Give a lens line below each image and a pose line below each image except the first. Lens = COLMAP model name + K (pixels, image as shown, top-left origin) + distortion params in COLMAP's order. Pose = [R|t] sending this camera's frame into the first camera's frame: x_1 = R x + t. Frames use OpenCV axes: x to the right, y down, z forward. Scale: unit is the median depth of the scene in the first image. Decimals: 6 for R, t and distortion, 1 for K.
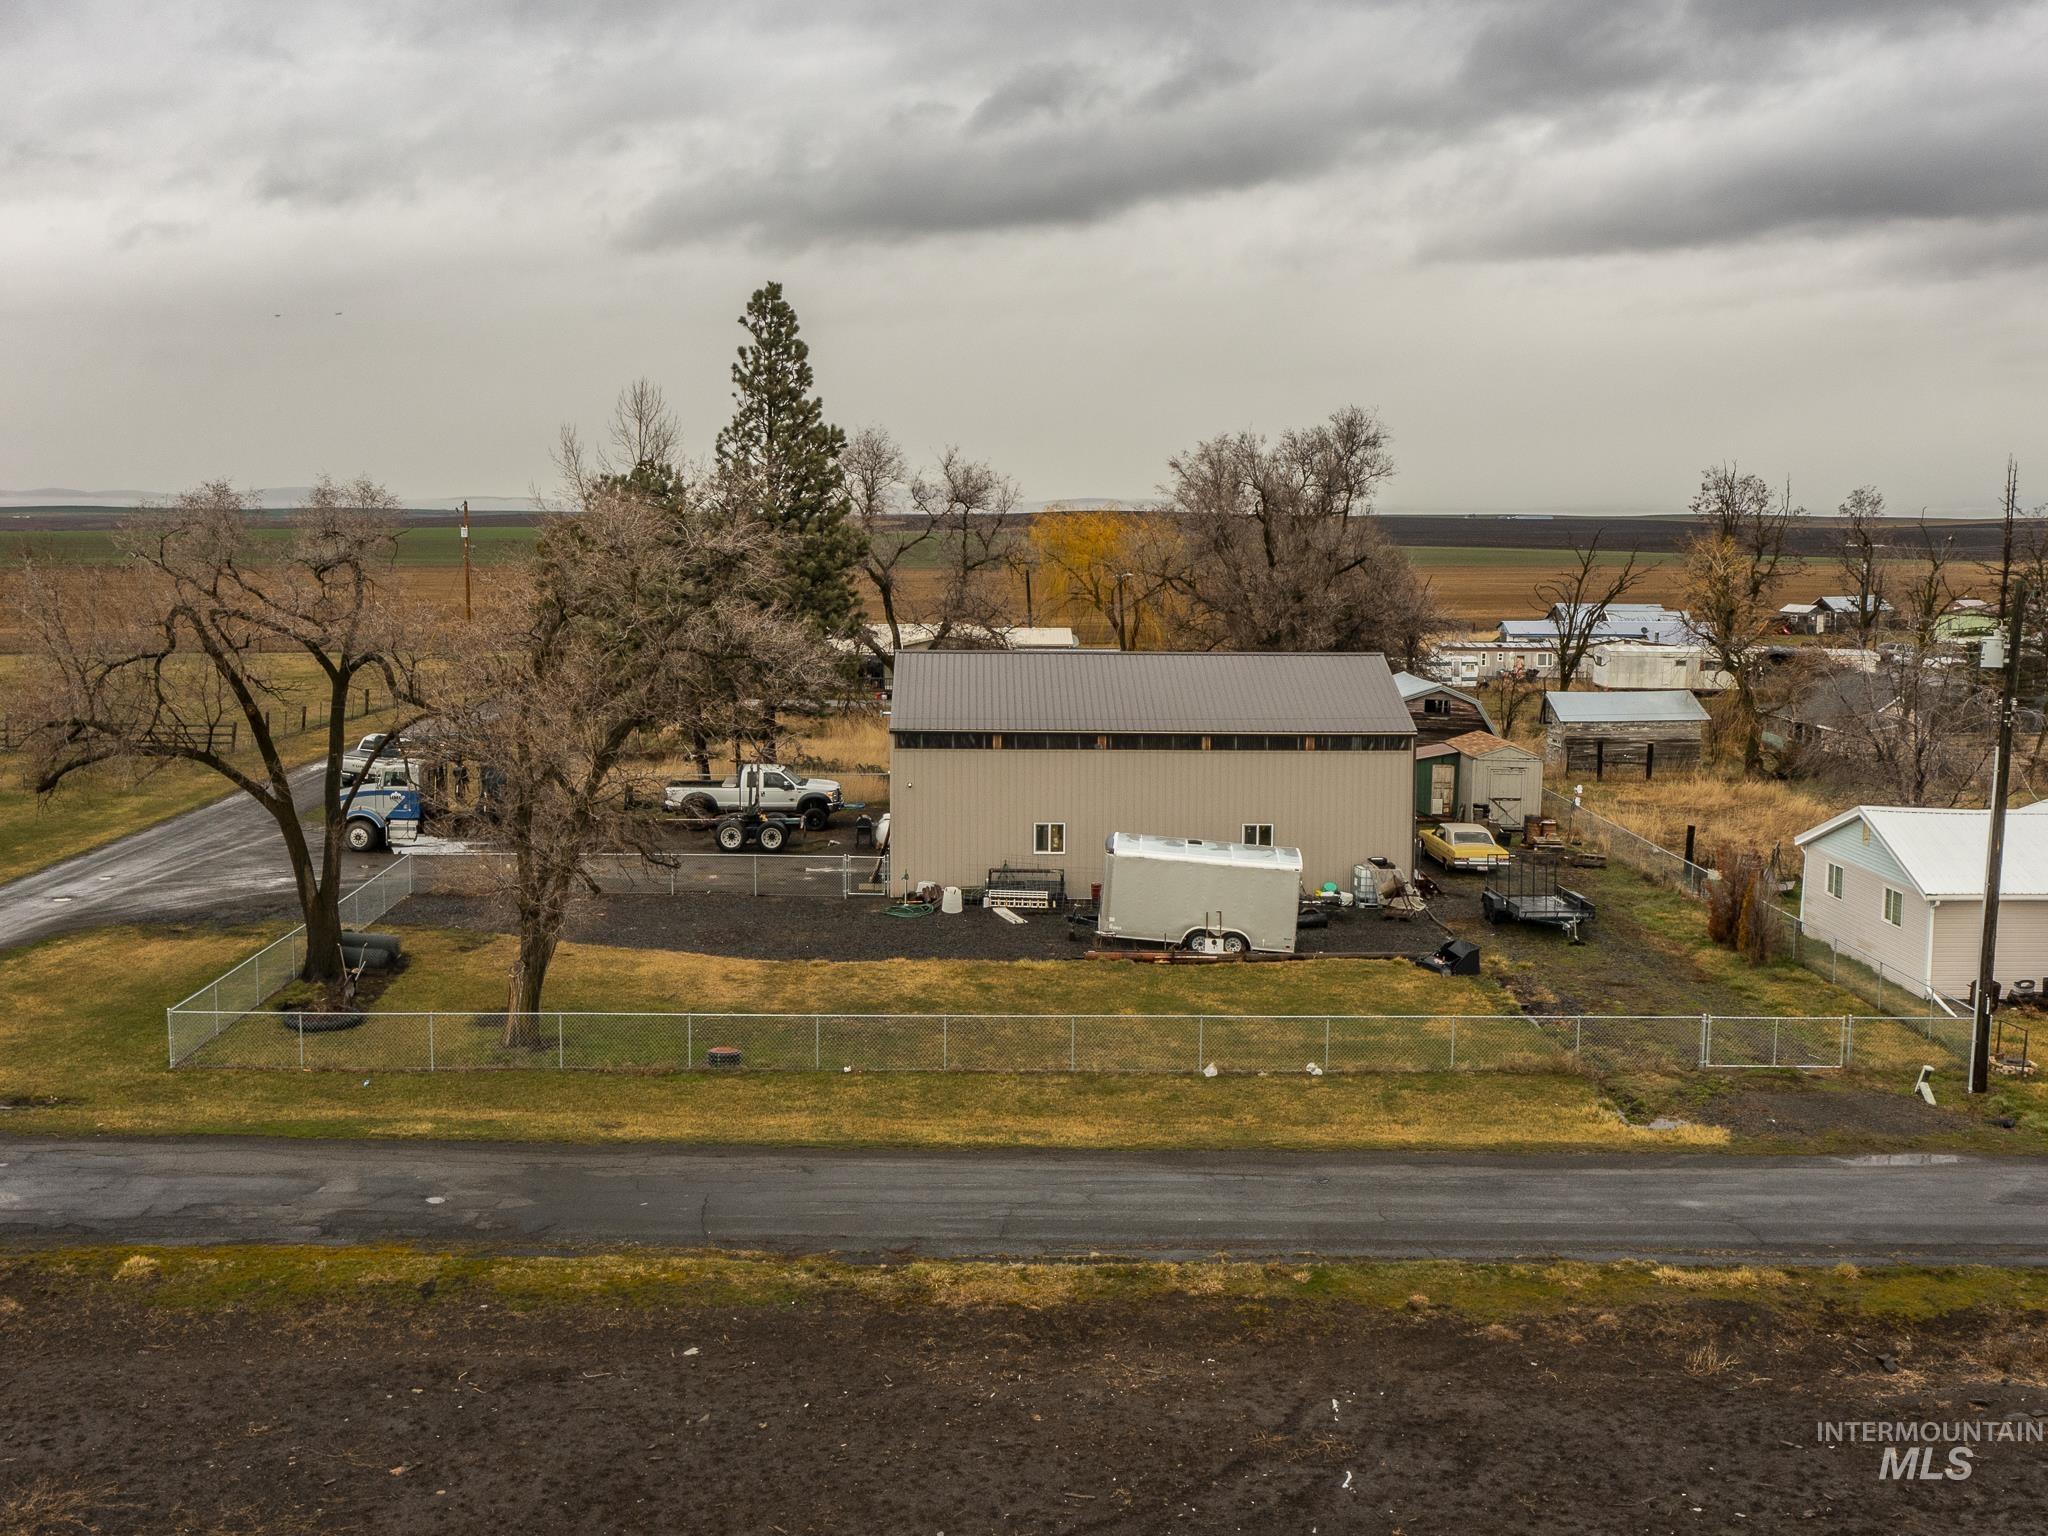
lens RADIAL K [[2259.4, 0, 1024.0], [0, 2259.4, 768.0], [0, 0, 1]] dist [-0.028254, 0.026037]
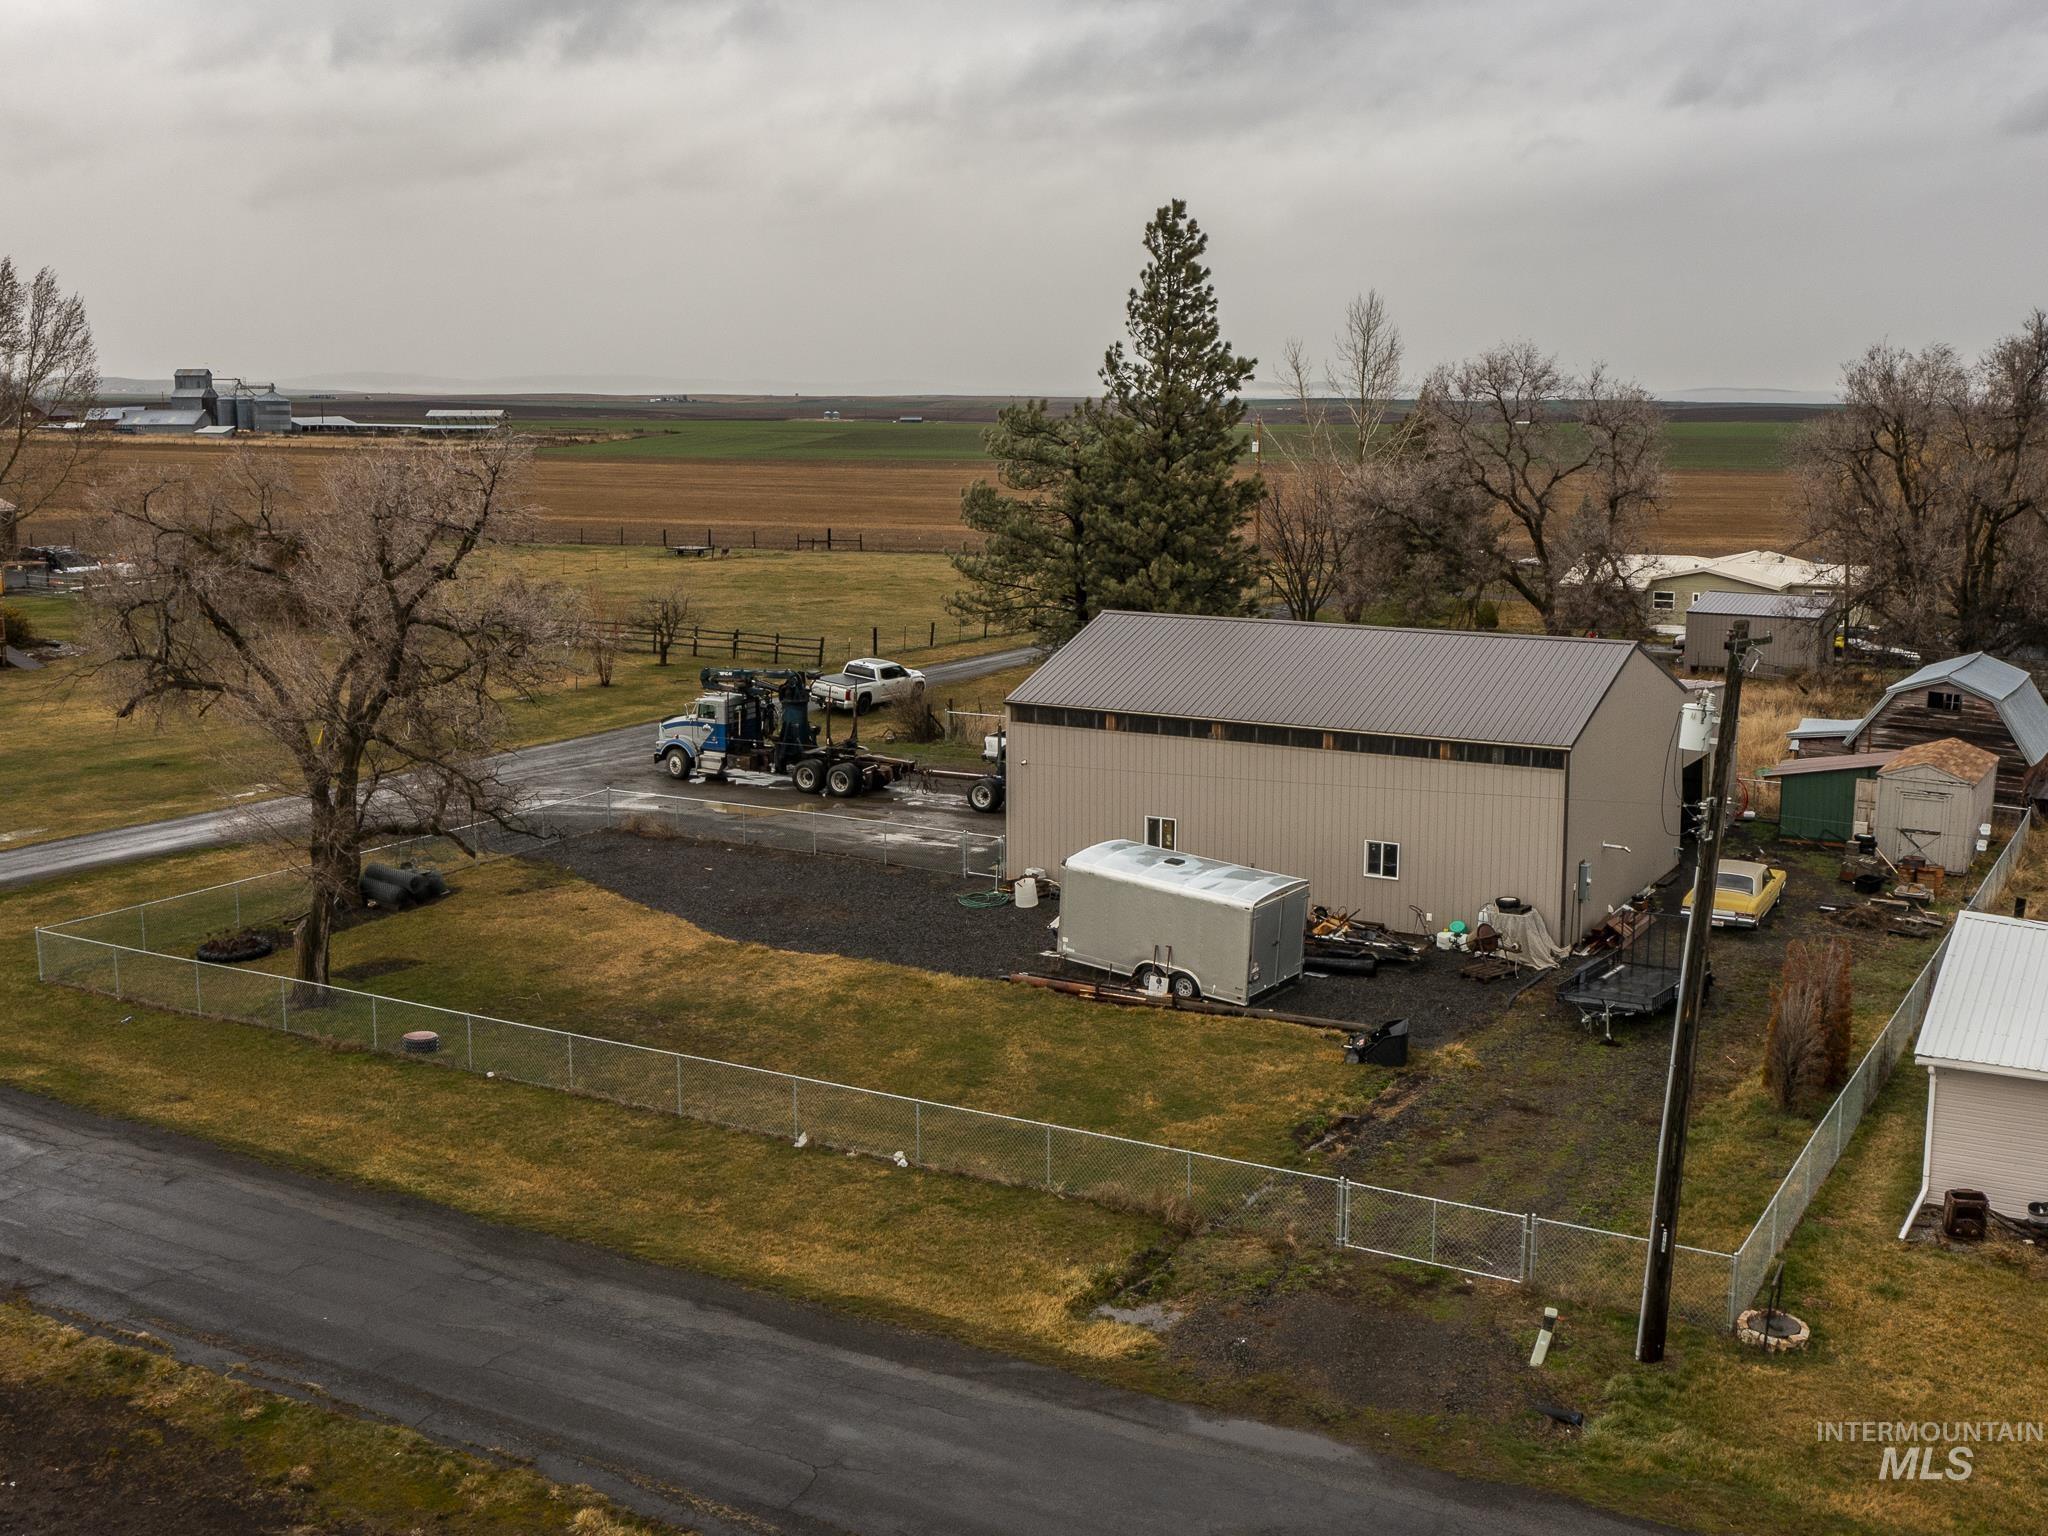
lens RADIAL K [[2259.4, 0, 1024.0], [0, 2259.4, 768.0], [0, 0, 1]] dist [-0.028254, 0.026037]
pose [[0.857389, 0.082076, -0.508083, 0.465914], [-0.057106, 0.996278, 0.064573, -0.055403], [0.511492, -0.026350, 0.858884, 0.241007]]
